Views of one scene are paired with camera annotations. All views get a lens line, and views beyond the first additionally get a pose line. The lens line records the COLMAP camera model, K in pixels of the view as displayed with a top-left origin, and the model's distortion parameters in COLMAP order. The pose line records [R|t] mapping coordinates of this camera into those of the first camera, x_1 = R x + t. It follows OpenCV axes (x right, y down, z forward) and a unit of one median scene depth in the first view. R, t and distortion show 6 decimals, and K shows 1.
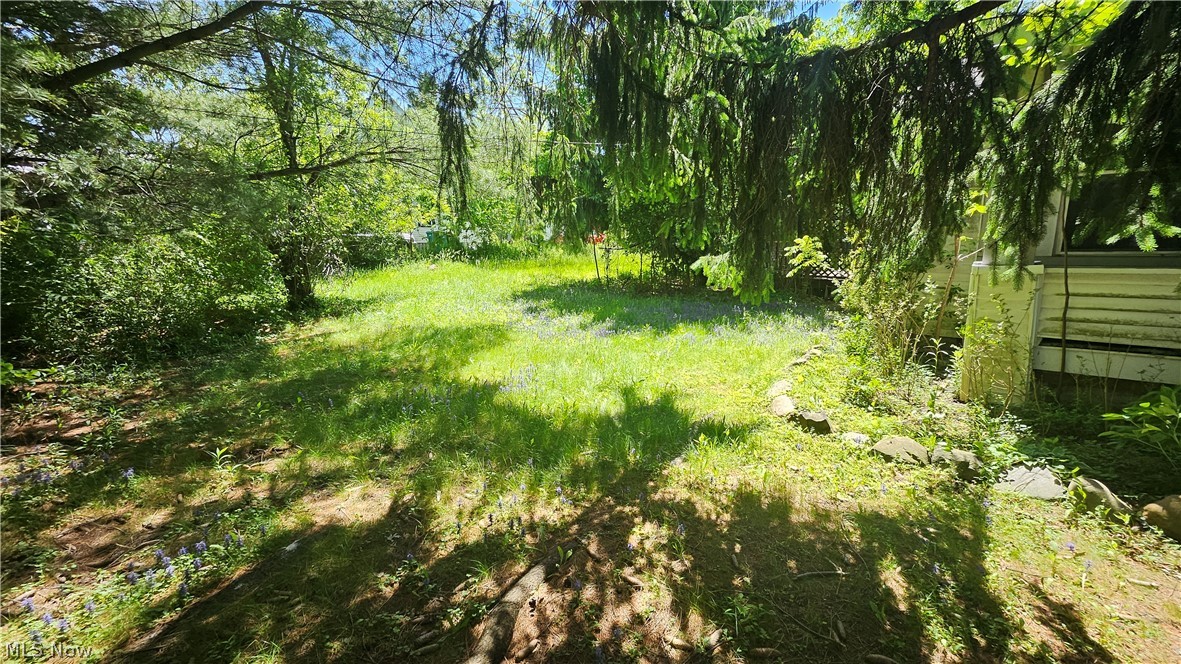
lens RADIAL K [[455.0, 0, 590.5], [0, 455.0, 332.0], [0, 0, 1]] dist [0.008587, -0.000003]
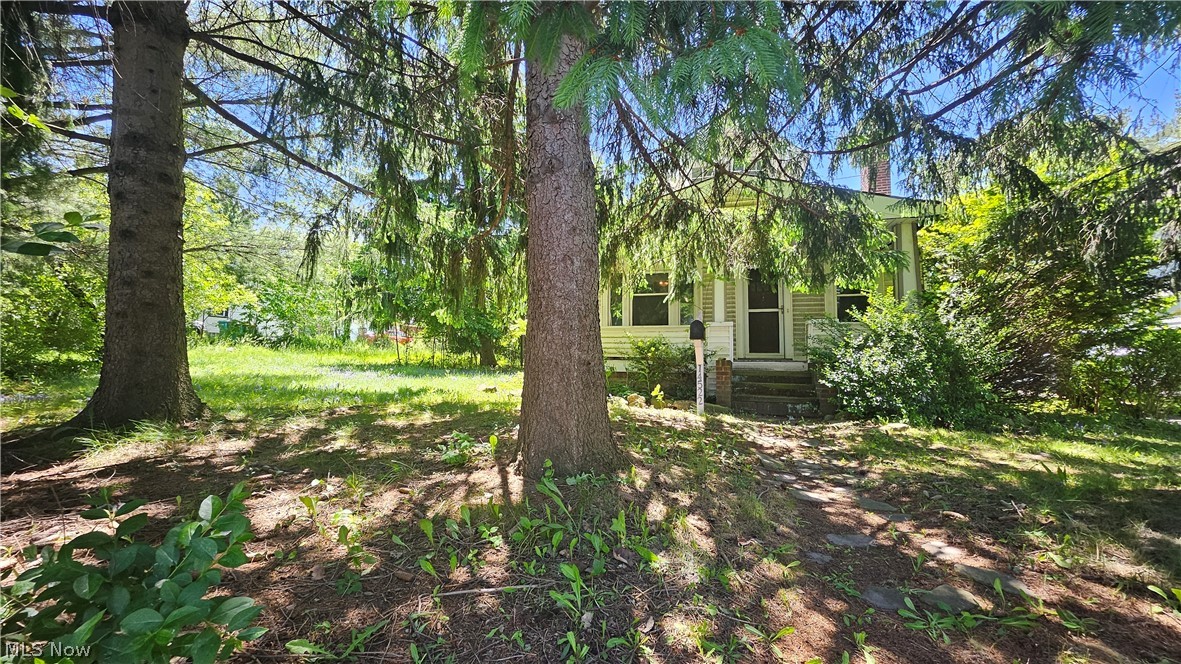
lens RADIAL K [[455.0, 0, 590.5], [0, 455.0, 332.0], [0, 0, 1]] dist [0.008587, -0.000003]
pose [[0.925603, 0.050625, 0.375095, 0.020396], [0.044054, 0.969869, -0.239609, 0.087357], [-0.375923, 0.238308, 0.895484, -0.214513]]
